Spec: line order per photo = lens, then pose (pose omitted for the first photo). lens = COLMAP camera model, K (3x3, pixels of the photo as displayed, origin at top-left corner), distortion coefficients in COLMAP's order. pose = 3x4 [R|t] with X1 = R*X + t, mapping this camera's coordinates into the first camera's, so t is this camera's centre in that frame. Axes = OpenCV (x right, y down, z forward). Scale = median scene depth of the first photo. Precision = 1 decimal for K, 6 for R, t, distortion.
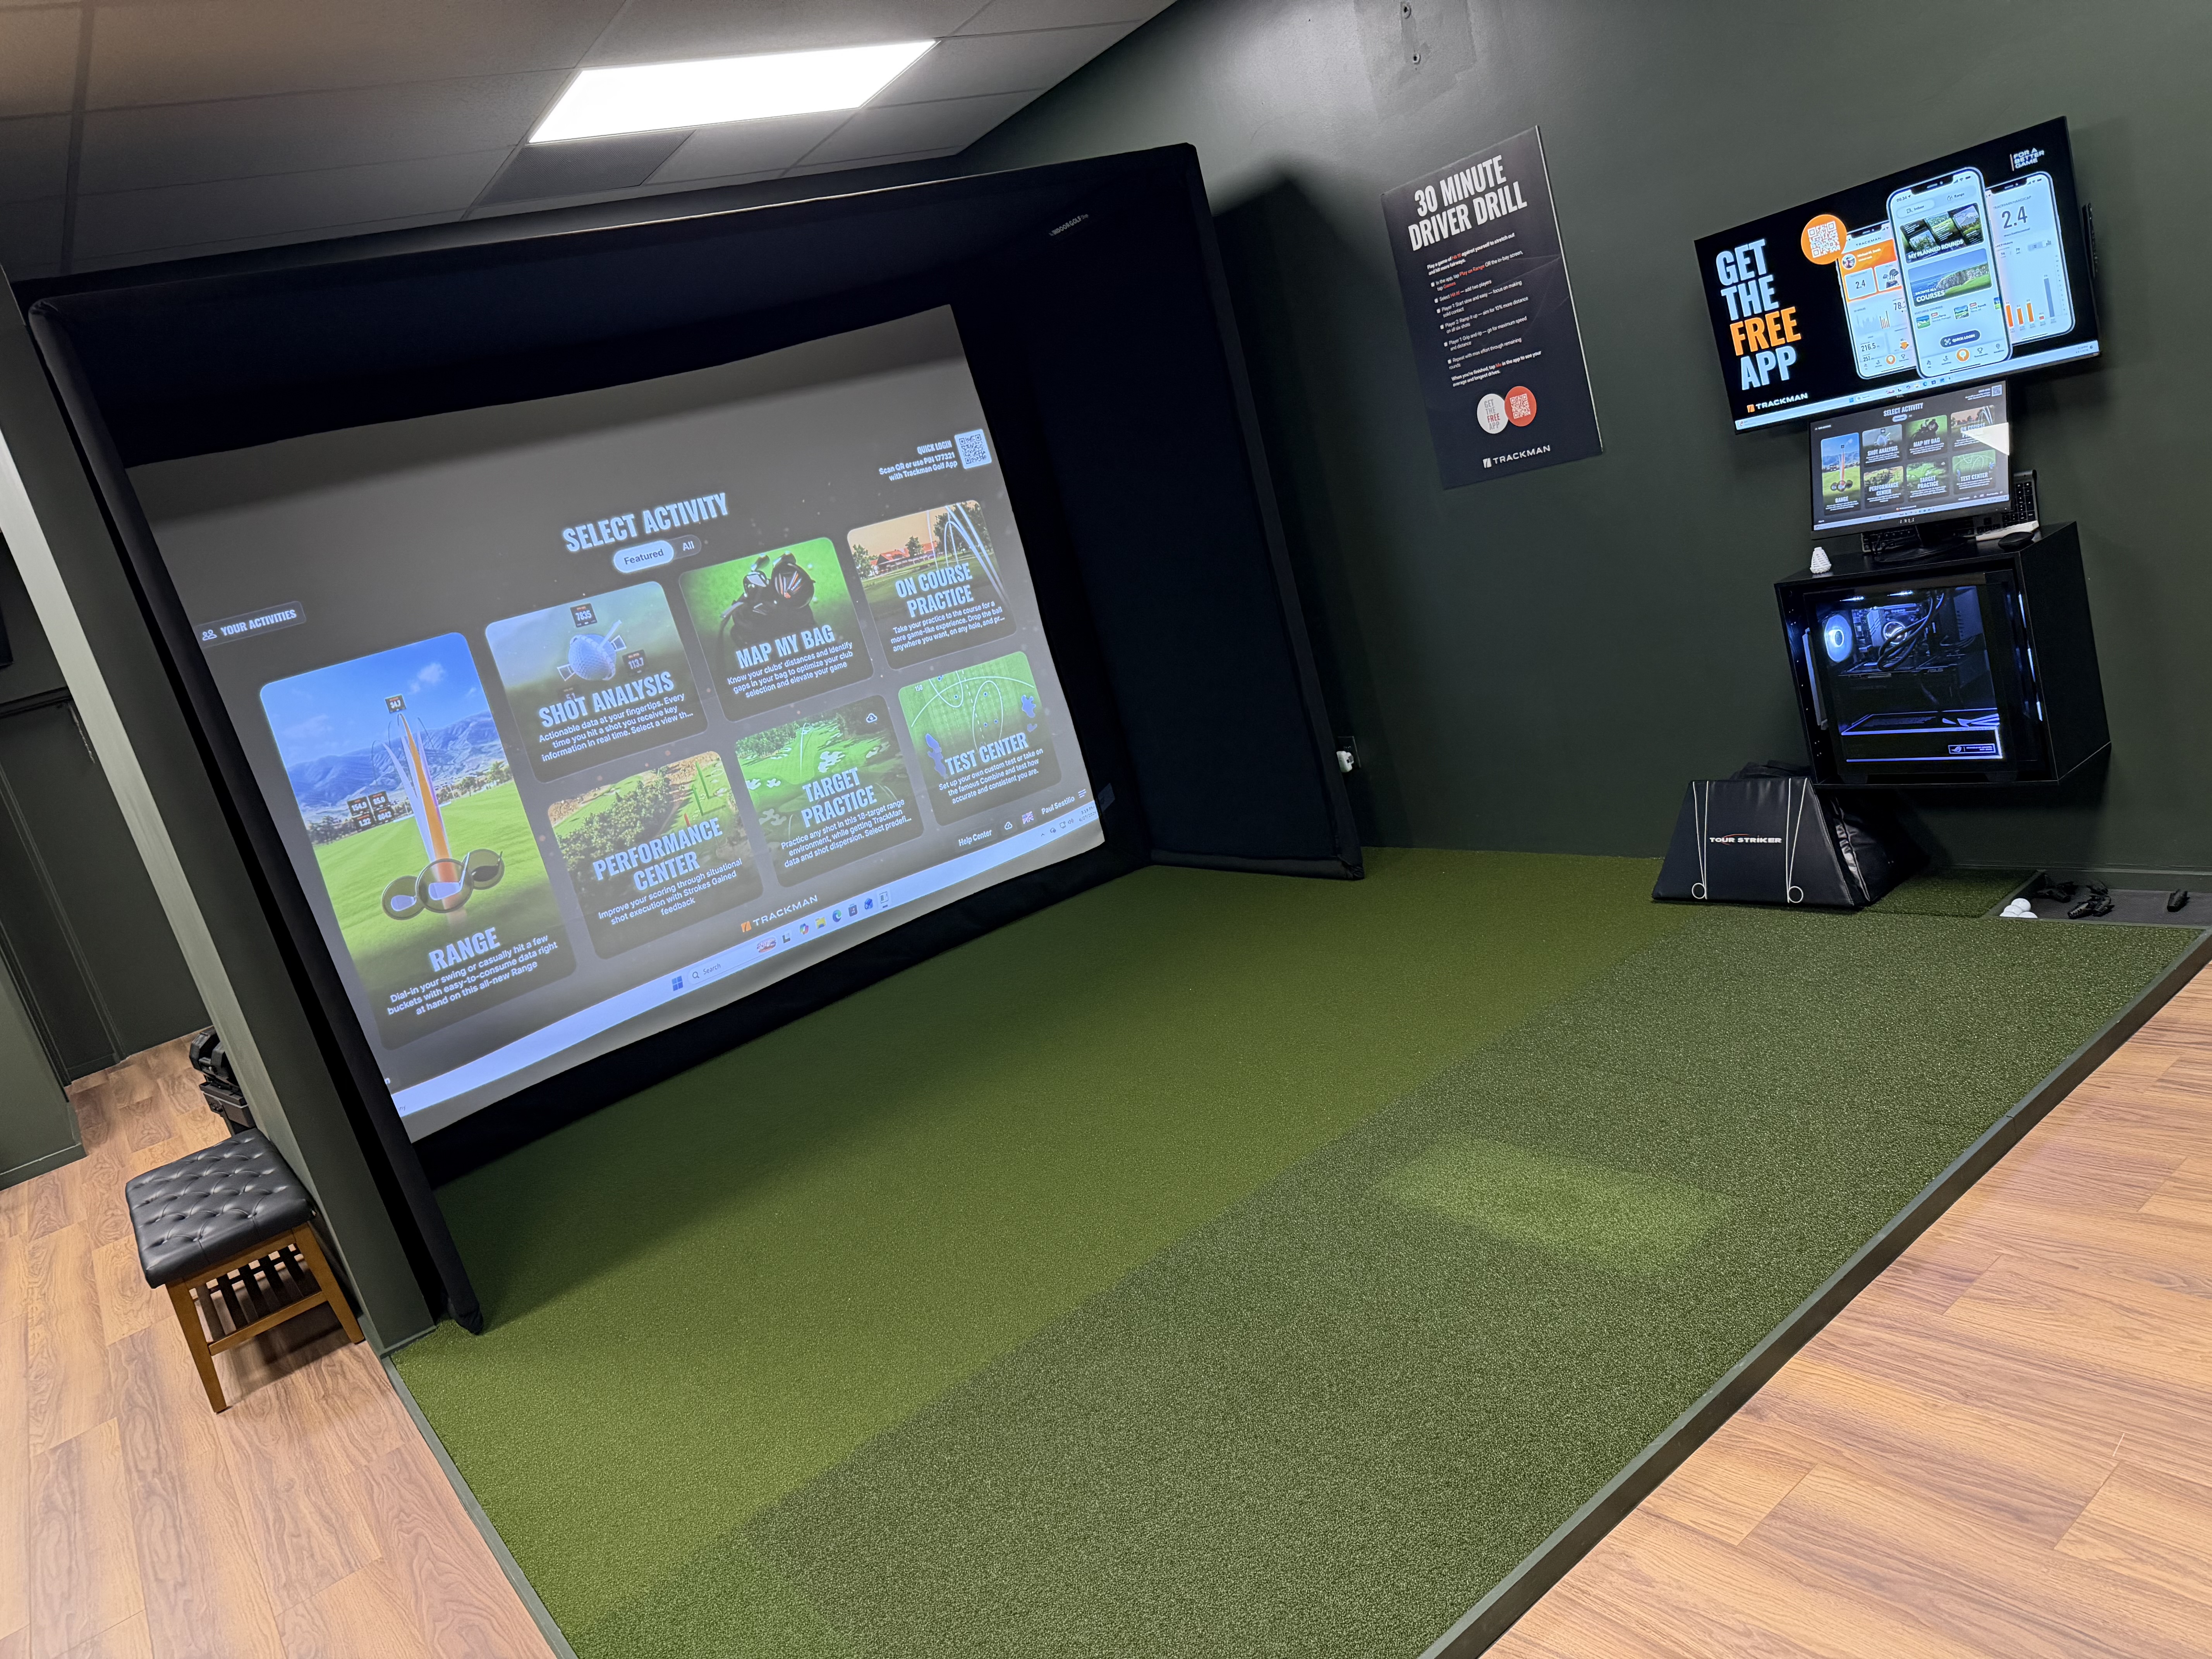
lens RADIAL K [[1560.8, 0, 1107.8], [0, 1560.8, 824.1], [0, 0, 1]] dist [-0.008783, -0.003118]
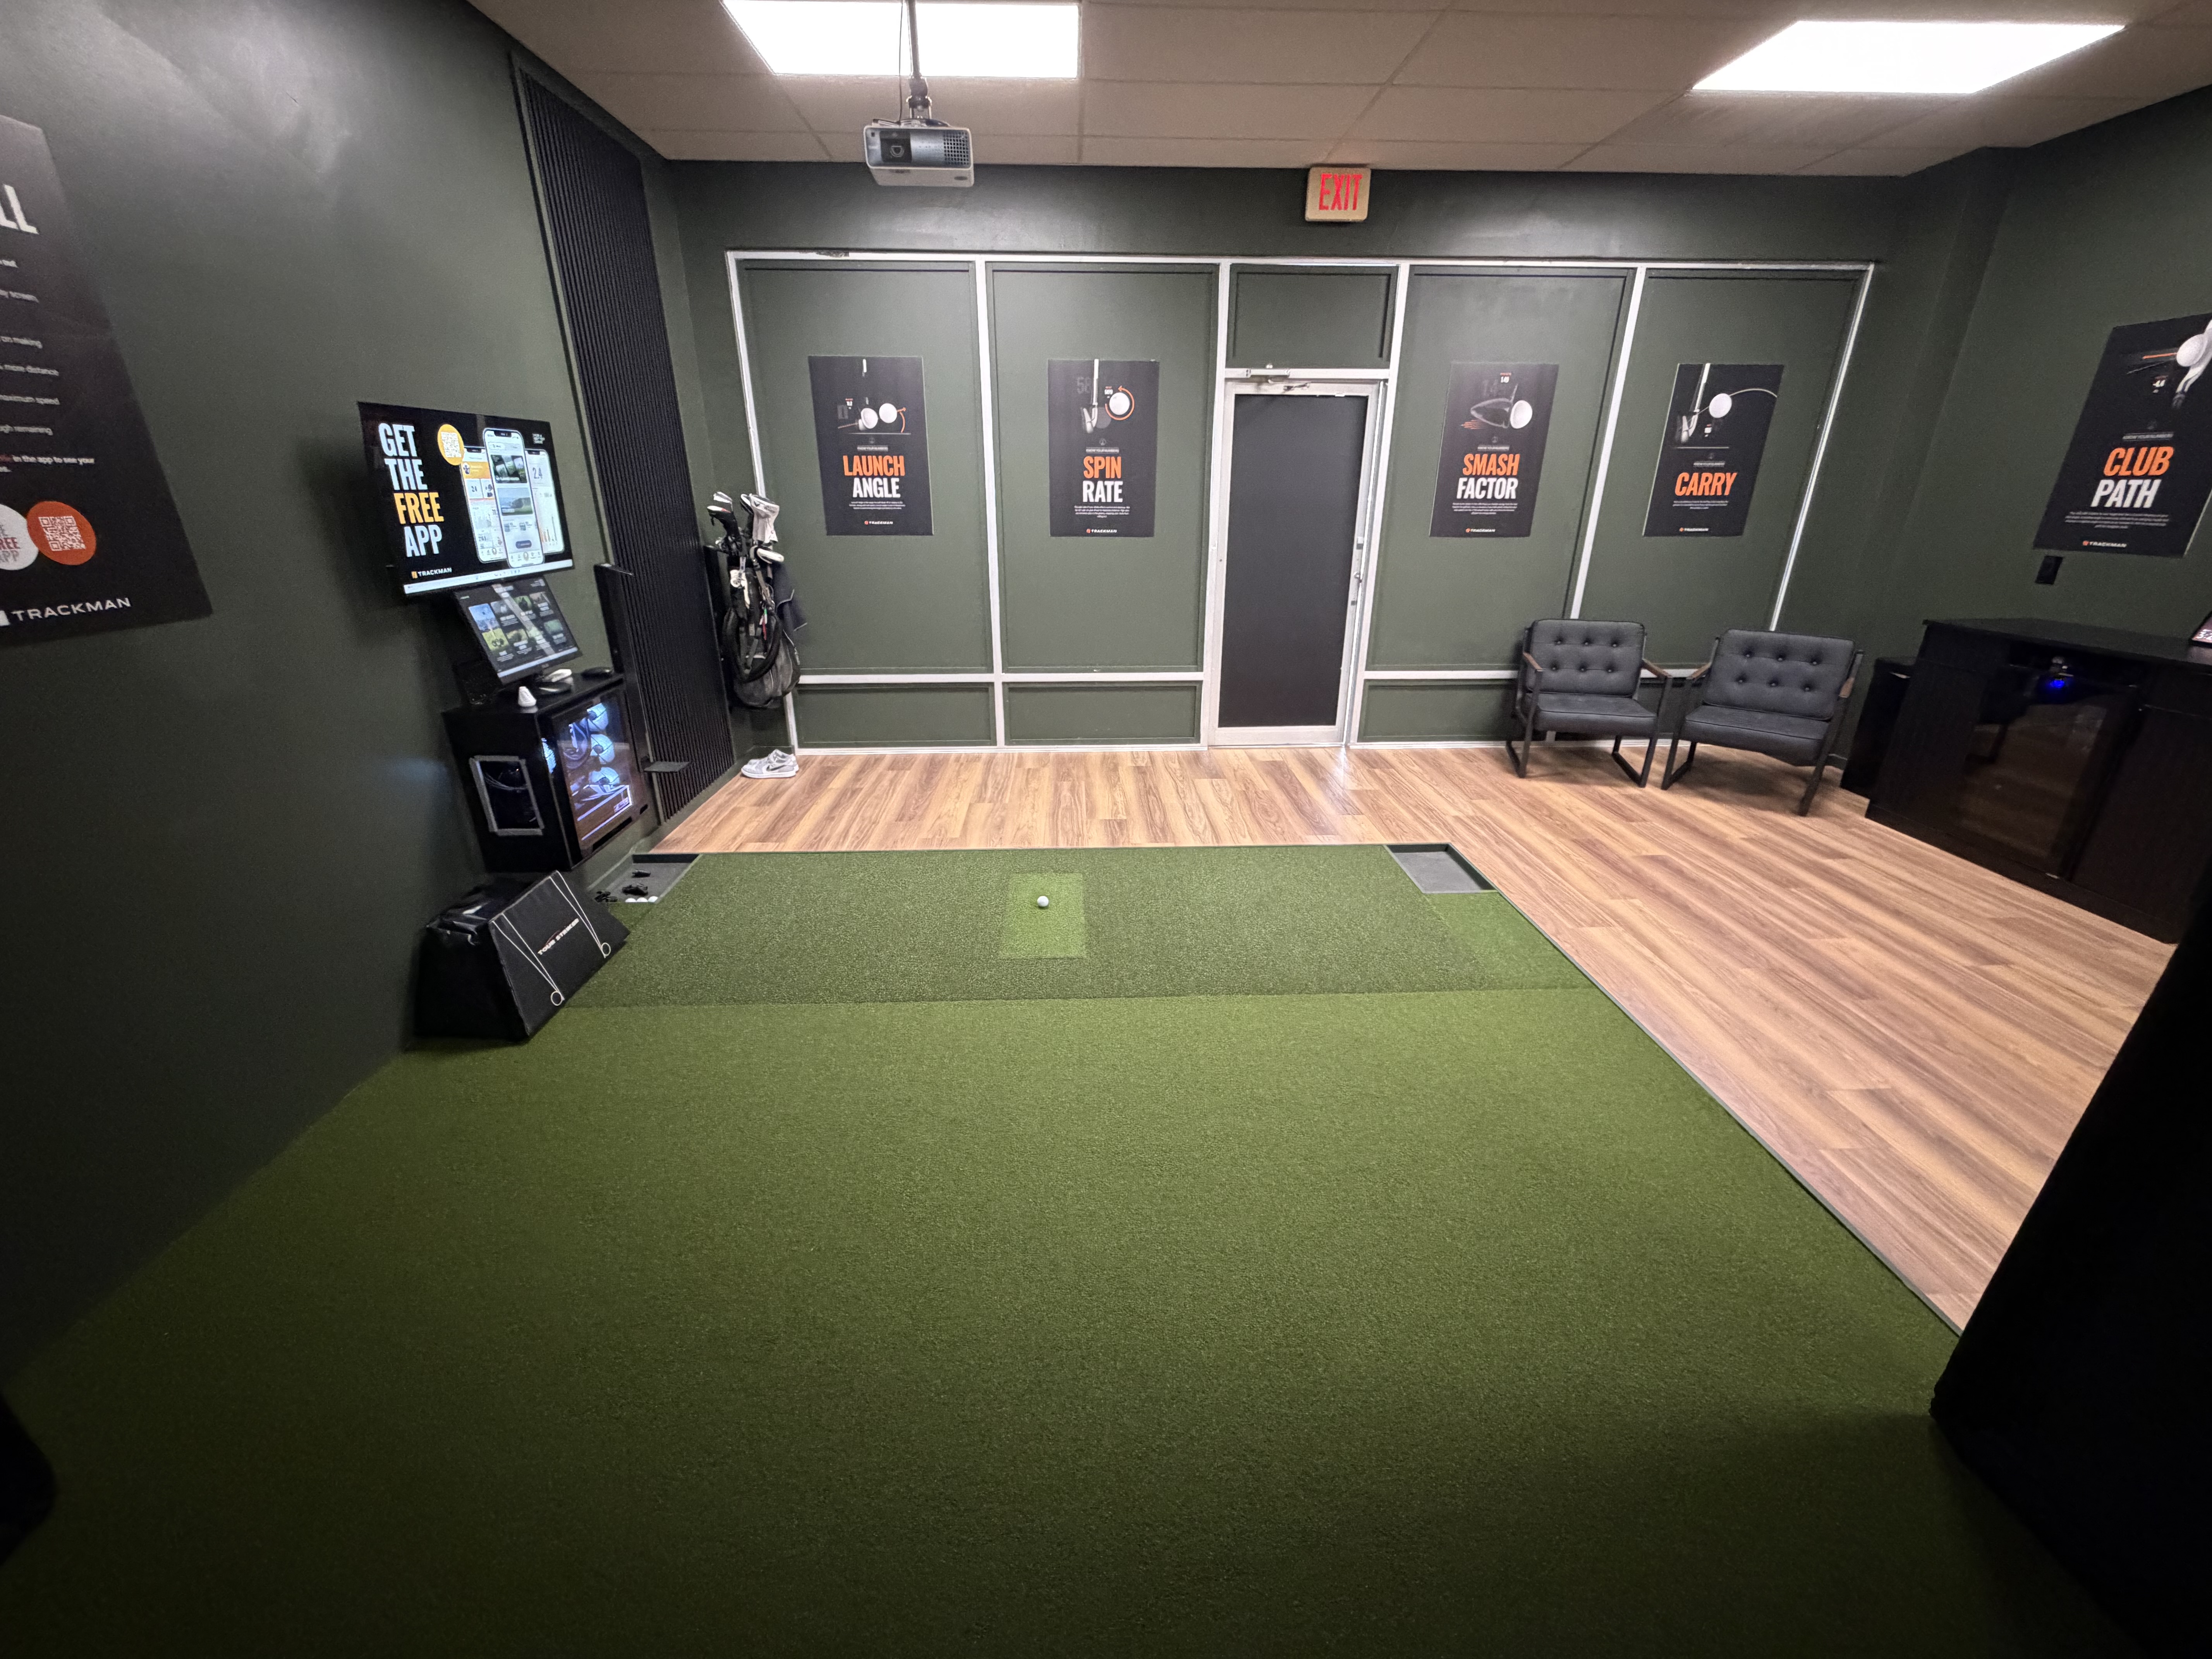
lens RADIAL K [[889.6, 0, 1112.2], [0, 889.6, 836.4], [0, 0, 1]] dist [0.002221, 0.000229]
pose [[-0.796711, 0.055869, 0.601772, -0.368813], [0.339985, 0.864654, 0.369844, -0.177239], [-0.499662, 0.499252, -0.707874, 1.339064]]
